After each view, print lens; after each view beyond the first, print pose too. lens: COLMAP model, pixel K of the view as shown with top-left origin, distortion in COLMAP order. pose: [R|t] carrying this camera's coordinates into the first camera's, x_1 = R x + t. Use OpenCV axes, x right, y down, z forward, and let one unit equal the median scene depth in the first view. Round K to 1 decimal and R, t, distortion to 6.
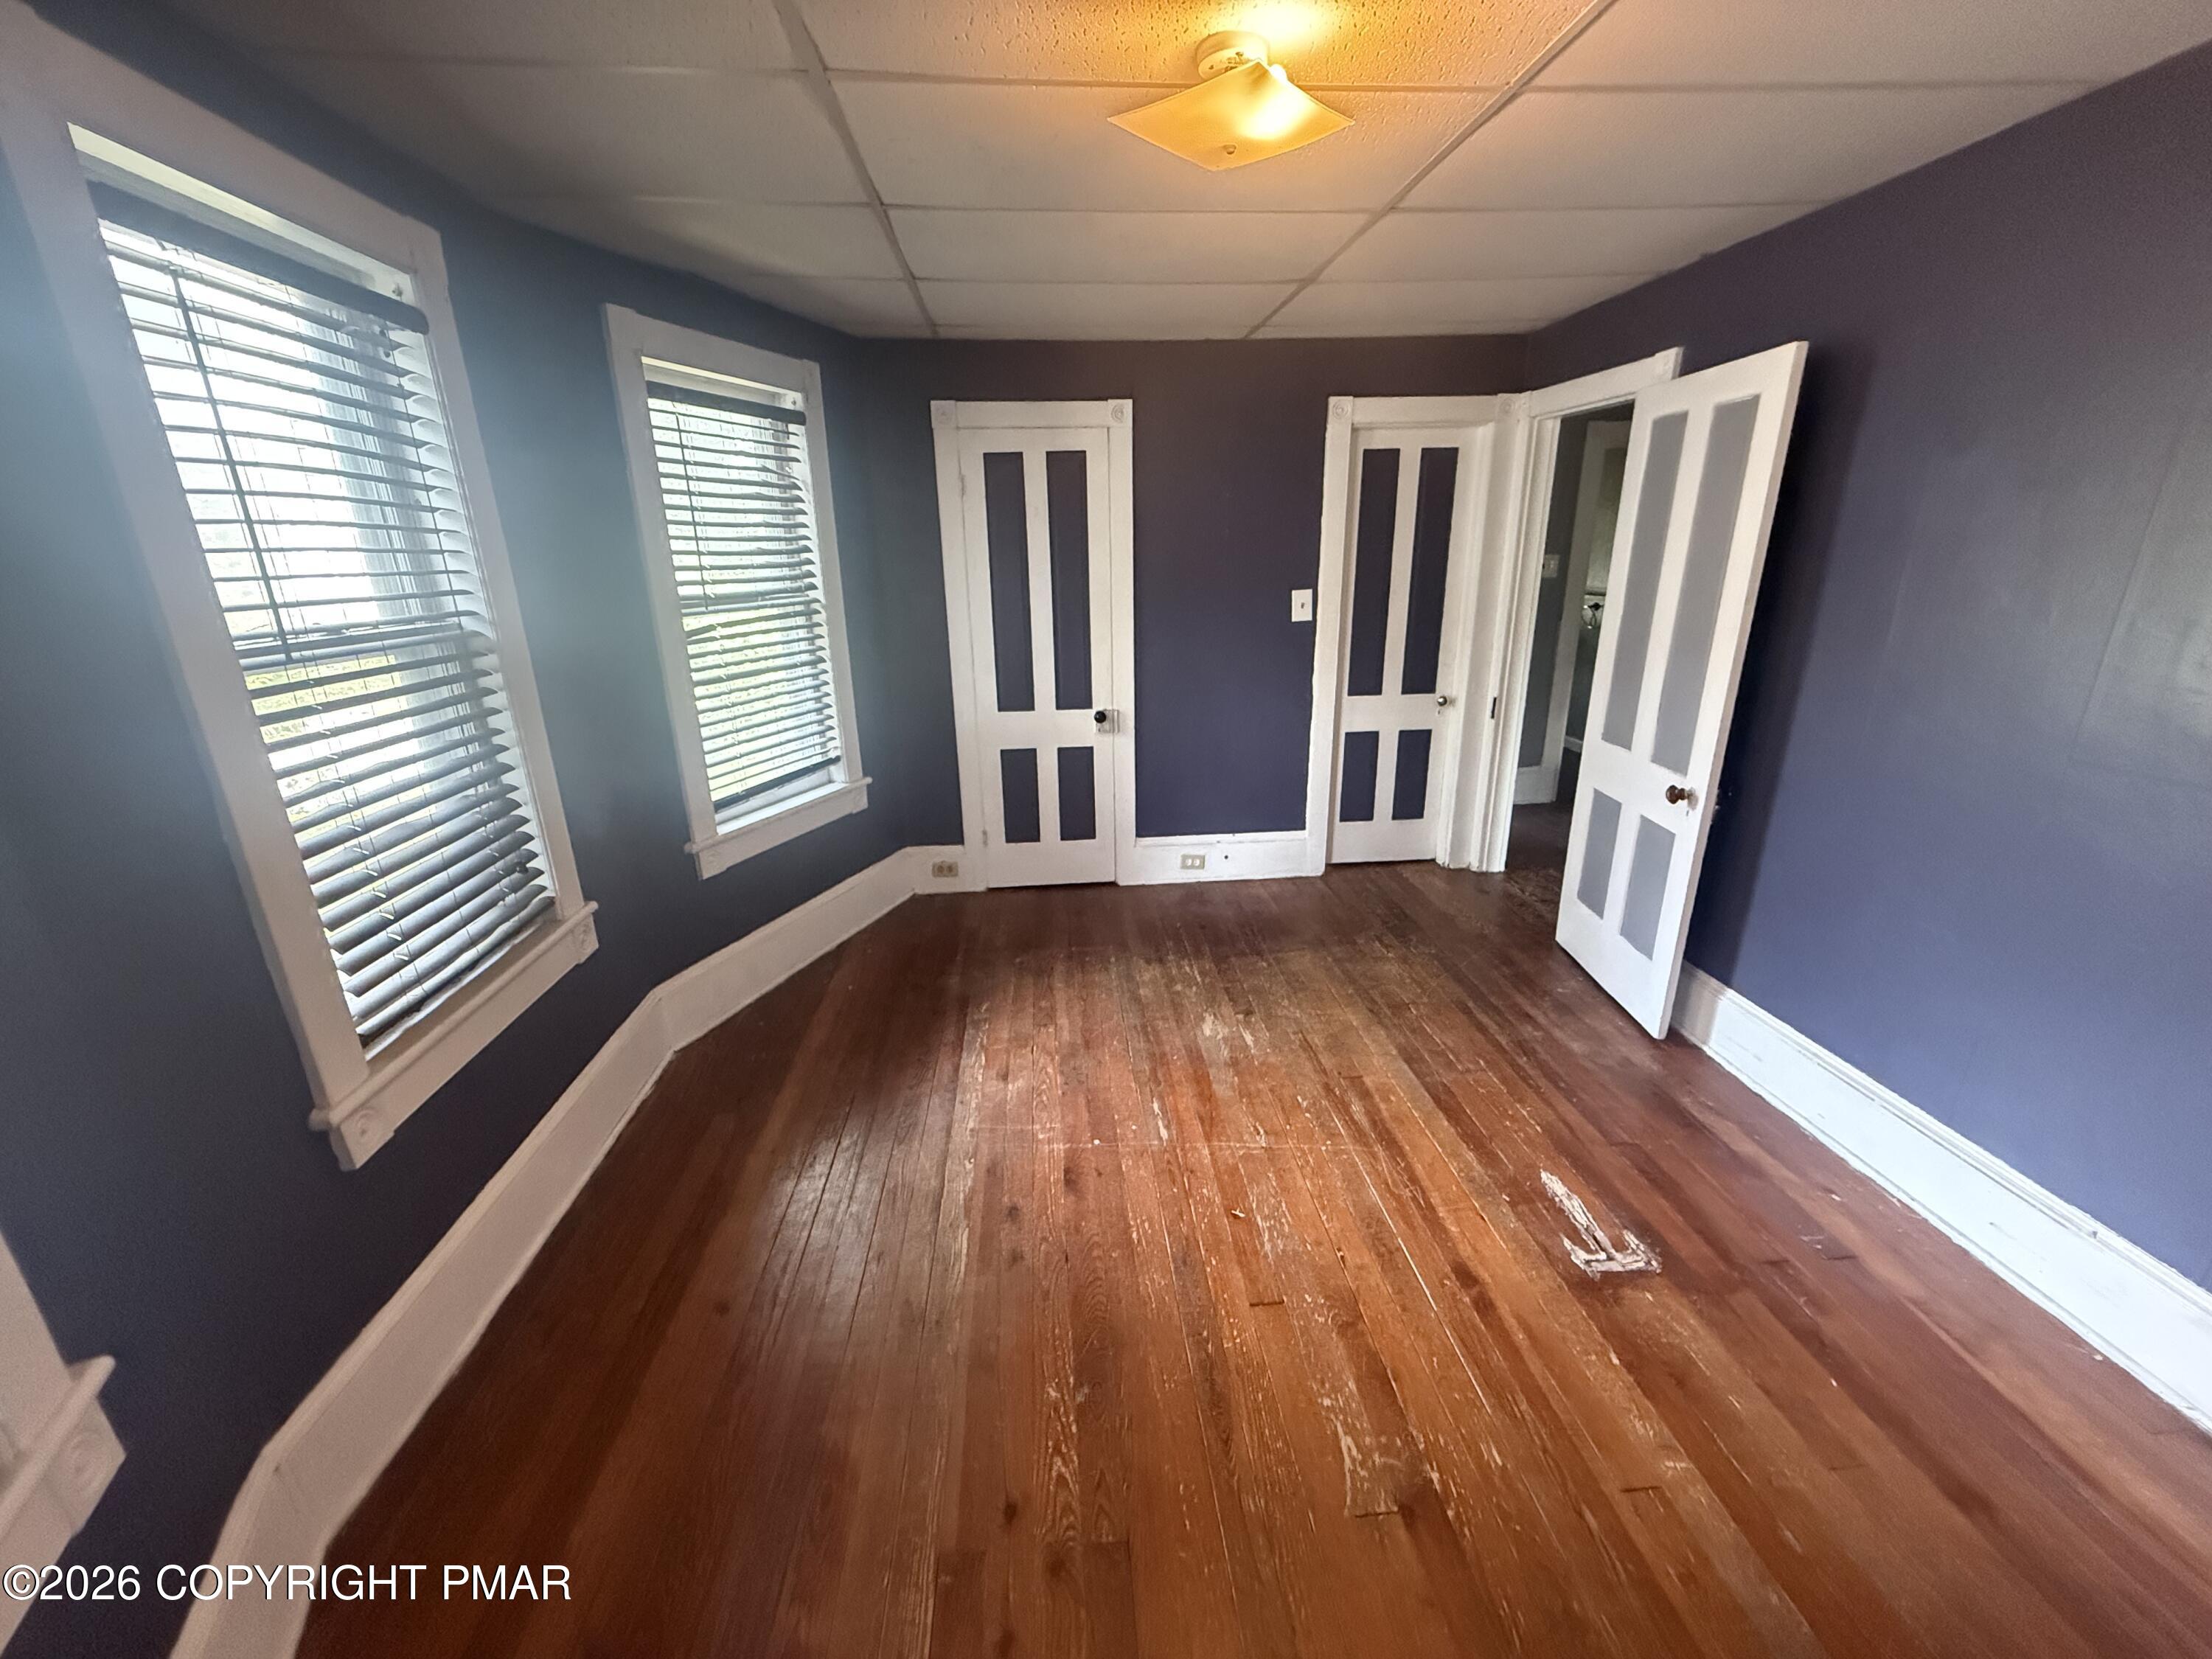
lens RADIAL K [[879.8, 0, 1104.9], [0, 879.8, 831.7], [0, 0, 1]] dist [-0.001302, 0.000084]
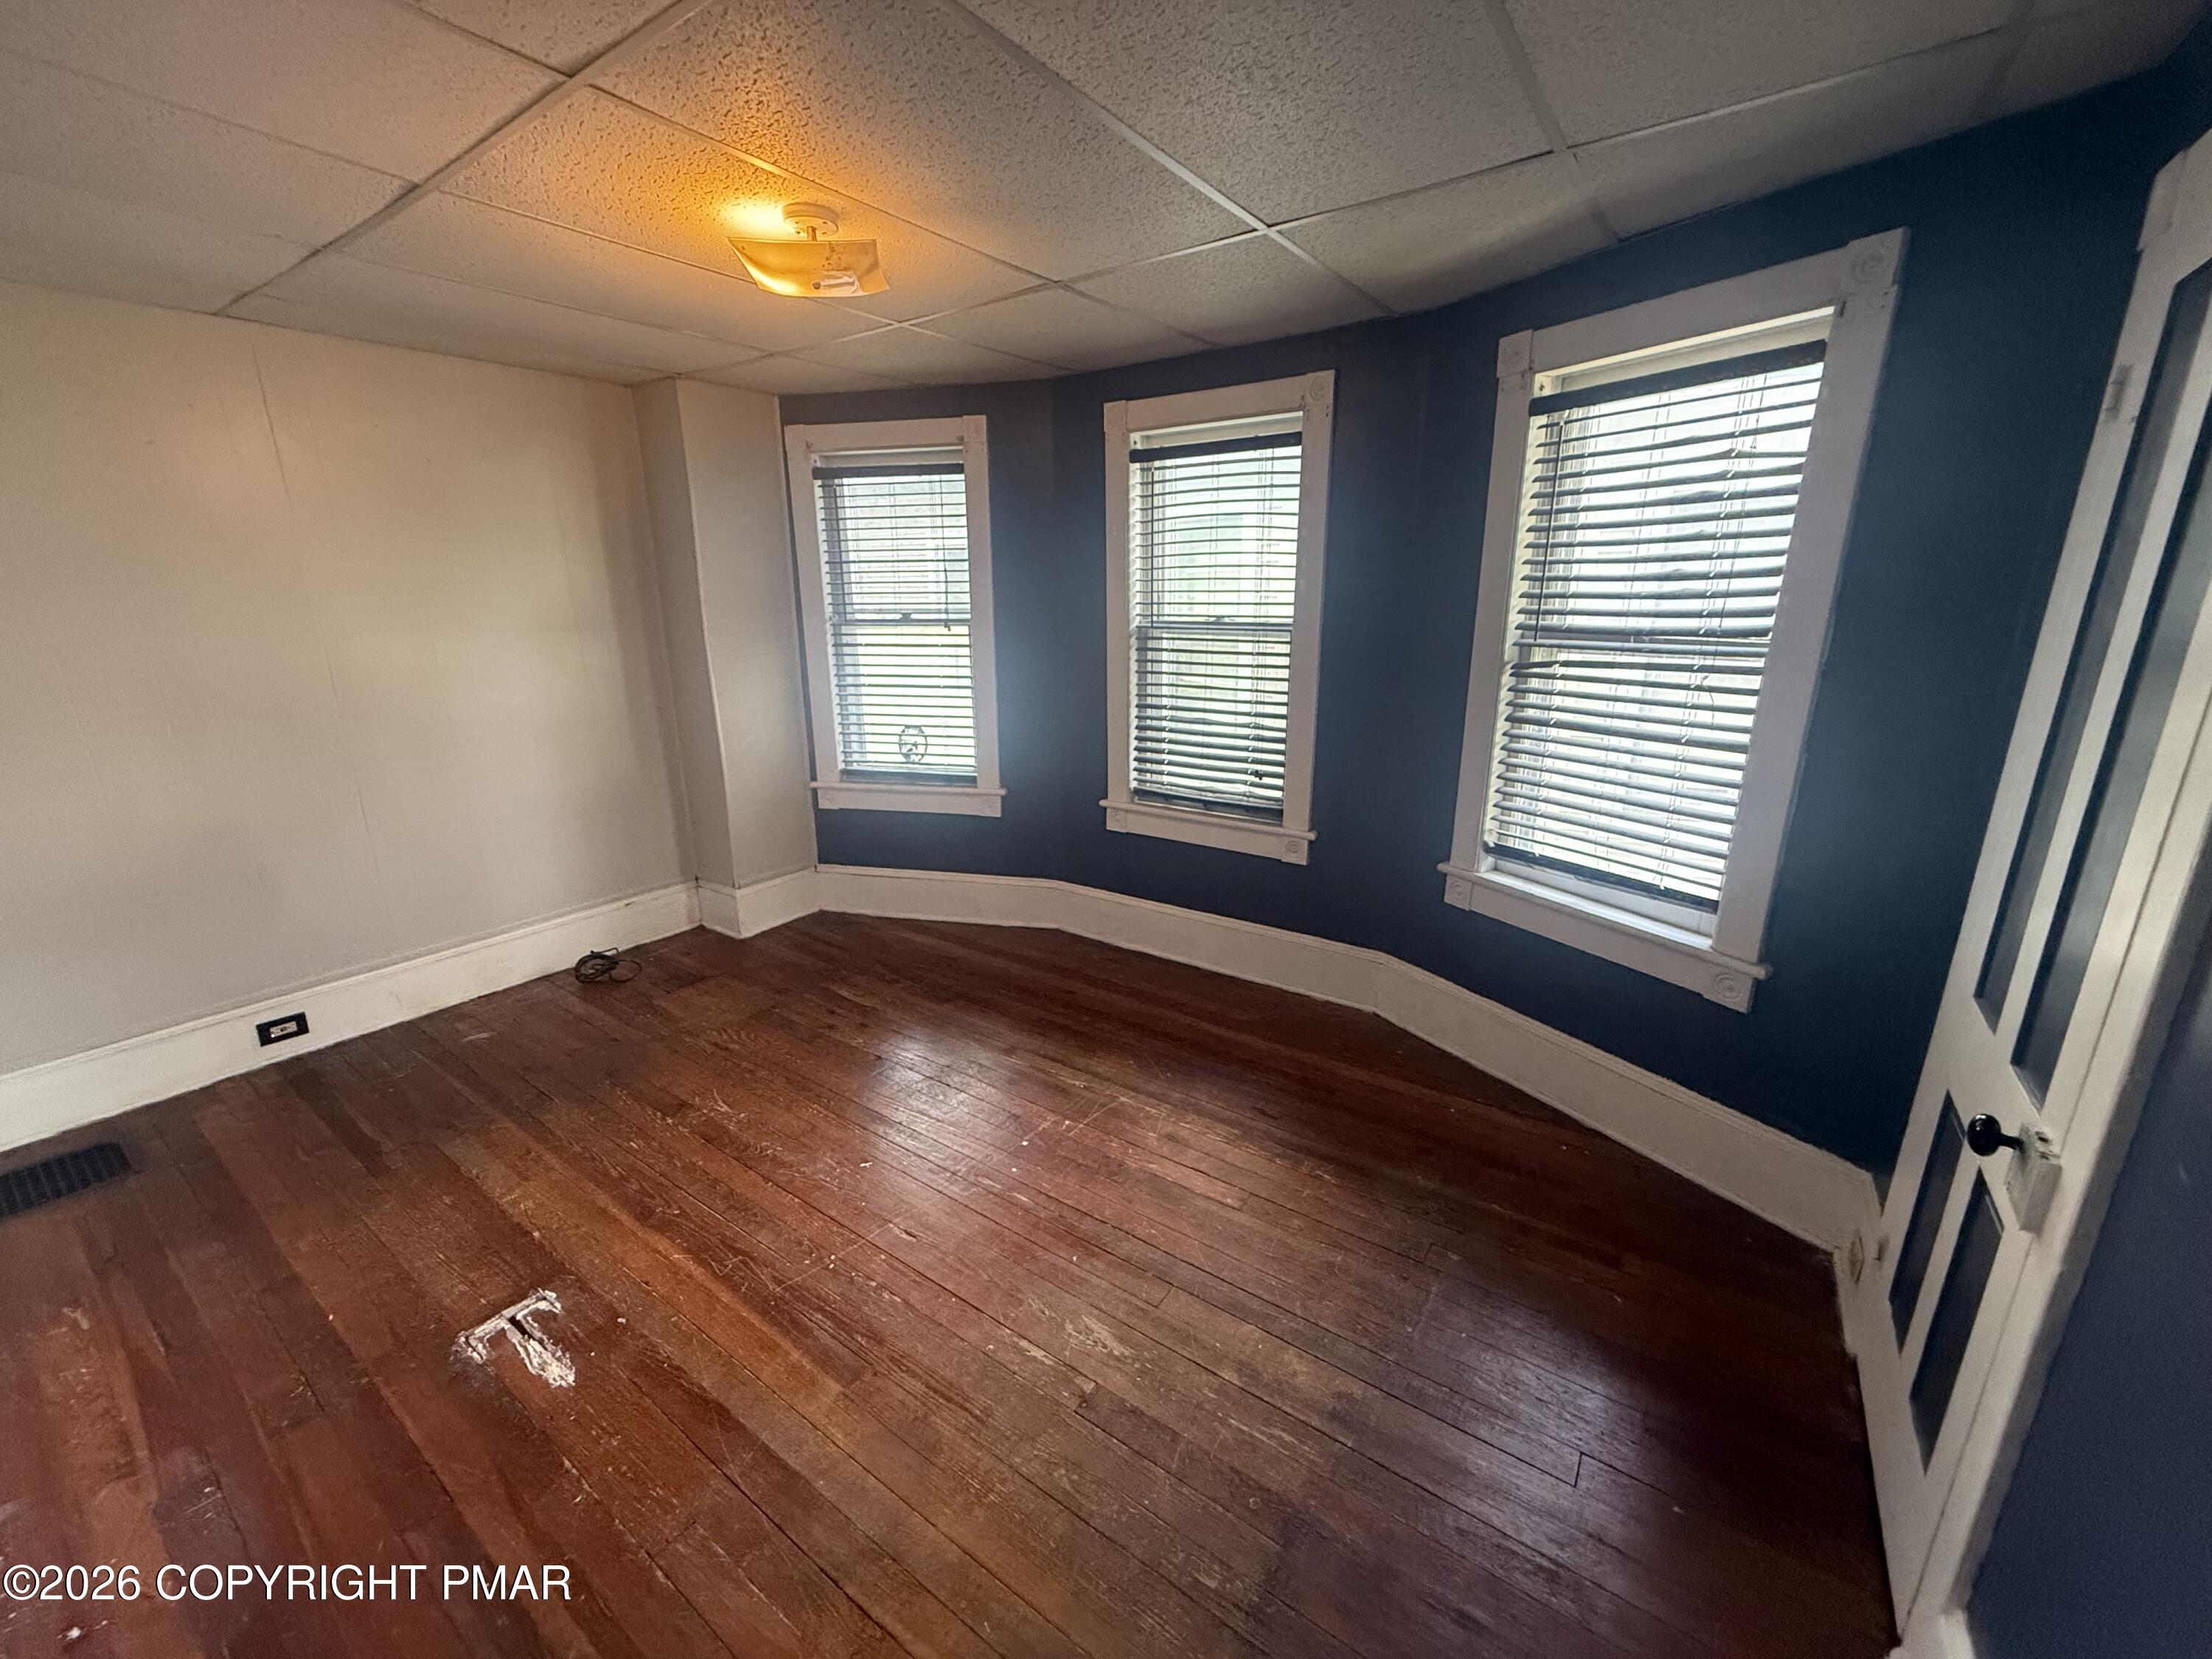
lens RADIAL K [[879.8, 0, 1103.8], [0, 879.8, 830.9], [0, 0, 1]] dist [-0.001302, 0.000084]
pose [[-0.641814, 0.224265, -0.733335, 0.522260], [-0.213021, 0.866508, 0.451427, -0.394793], [0.736679, 0.445948, -0.508364, 1.213391]]
